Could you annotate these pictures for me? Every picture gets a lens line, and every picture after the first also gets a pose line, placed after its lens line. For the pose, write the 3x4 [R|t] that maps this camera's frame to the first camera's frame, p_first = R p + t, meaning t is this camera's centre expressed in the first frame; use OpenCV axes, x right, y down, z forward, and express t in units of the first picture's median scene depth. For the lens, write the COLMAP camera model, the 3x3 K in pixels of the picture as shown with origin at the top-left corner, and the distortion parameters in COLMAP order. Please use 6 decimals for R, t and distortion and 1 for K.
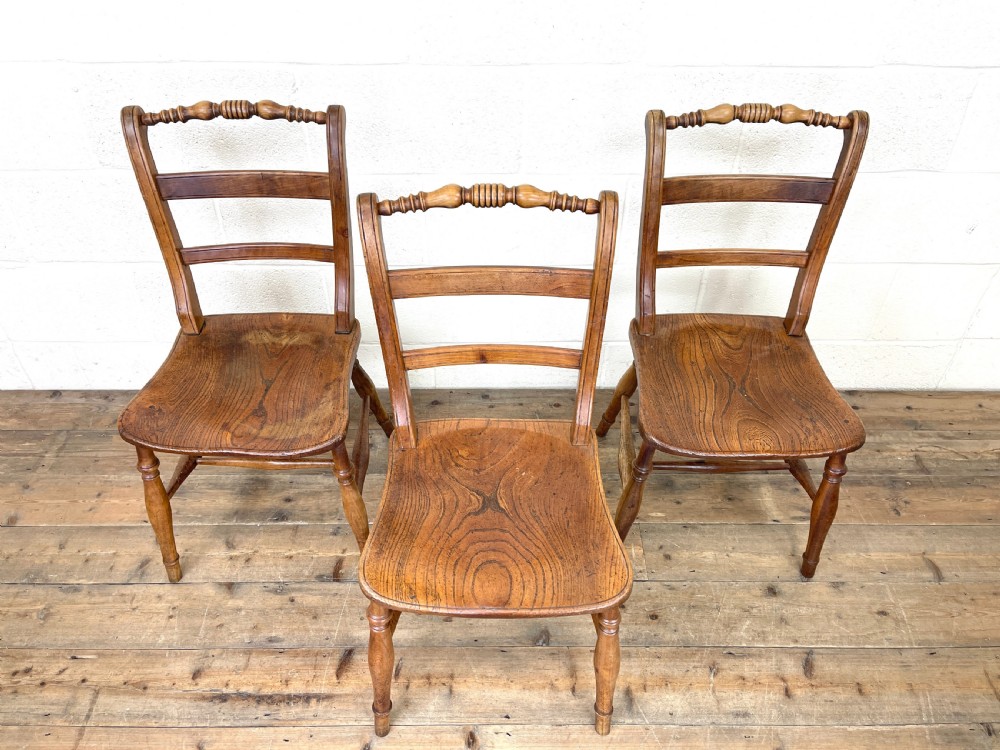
lens RADIAL K [[758.9, 0, 500.3], [0, 758.9, 380.4], [0, 0, 1]] dist [0.066442, -0.093462]
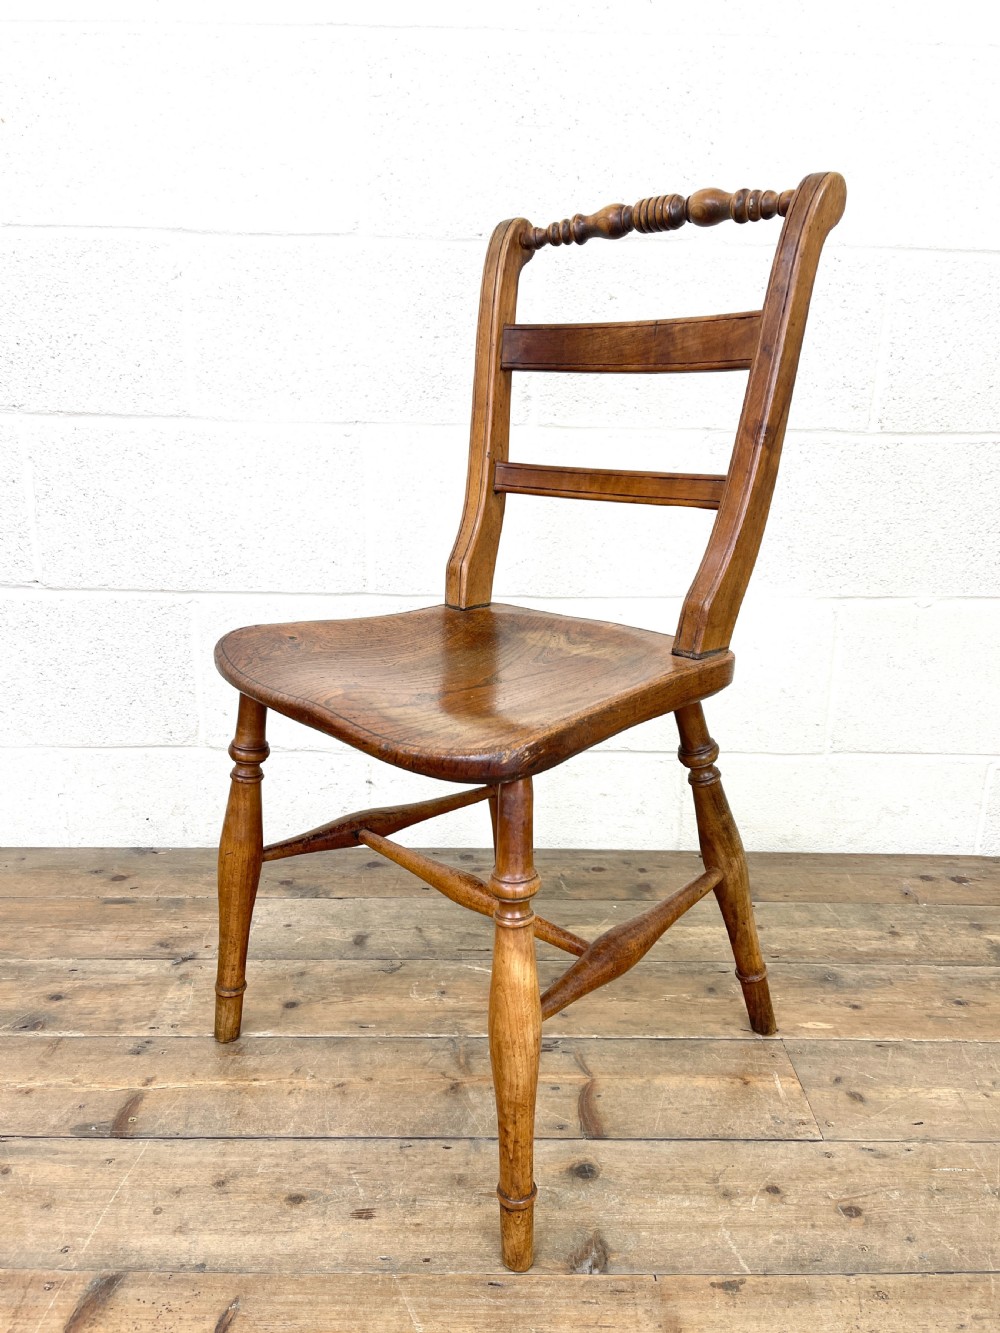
lens RADIAL K [[1011.6, 0, 504.9], [0, 1011.6, 673.4], [0, 0, 1]] dist [0.066442, -0.093462]
pose [[0.999953, 0.007683, 0.005944, 0.003718], [-0.004367, 0.902168, -0.431362, 0.292455], [-0.008676, 0.431316, 0.902159, 0.372022]]
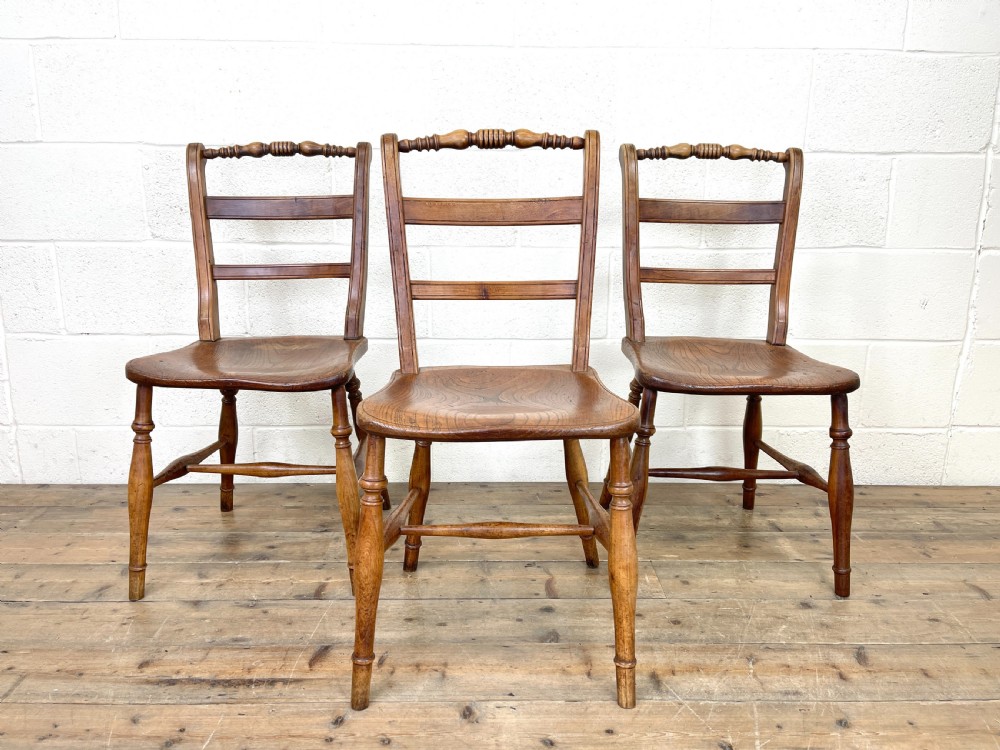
lens RADIAL K [[758.9, 0, 501.0], [0, 758.9, 377.2], [0, 0, 1]] dist [0.066442, -0.093462]
pose [[0.999957, -0.001322, 0.009211, -0.008397], [0.005588, 0.876828, -0.480772, 0.494531], [-0.007441, 0.480803, 0.876797, 0.097246]]
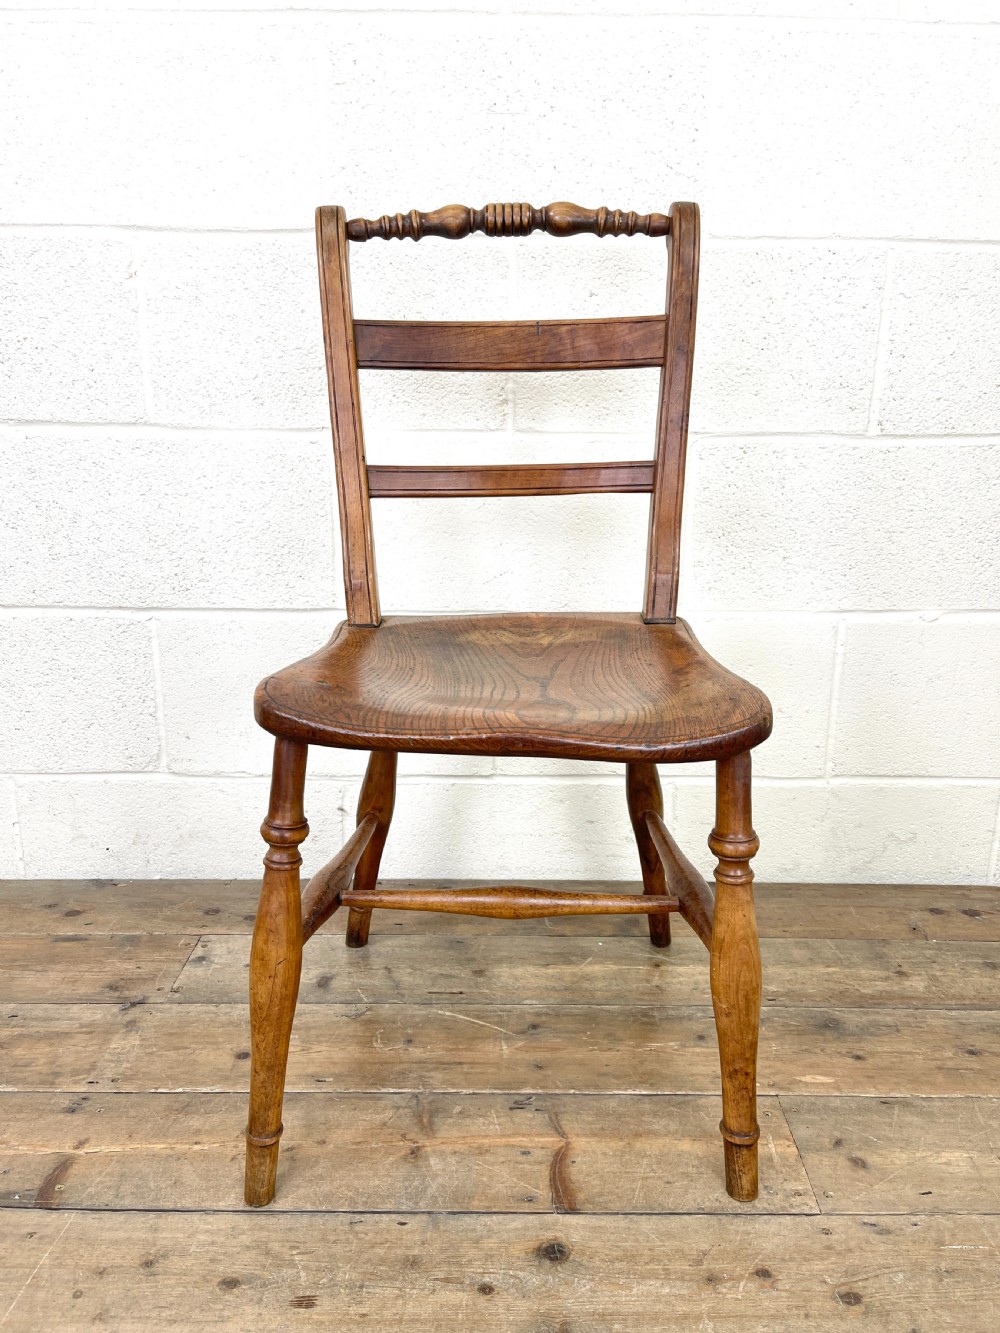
lens RADIAL K [[1011.6, 0, 503.0], [0, 1011.6, 669.5], [0, 0, 1]] dist [0.066442, -0.093462]
pose [[0.999975, 0.003272, -0.006202, 0.032232], [-0.005702, 0.894199, -0.447633, 0.264151], [0.004081, 0.447657, 0.894196, 0.419810]]
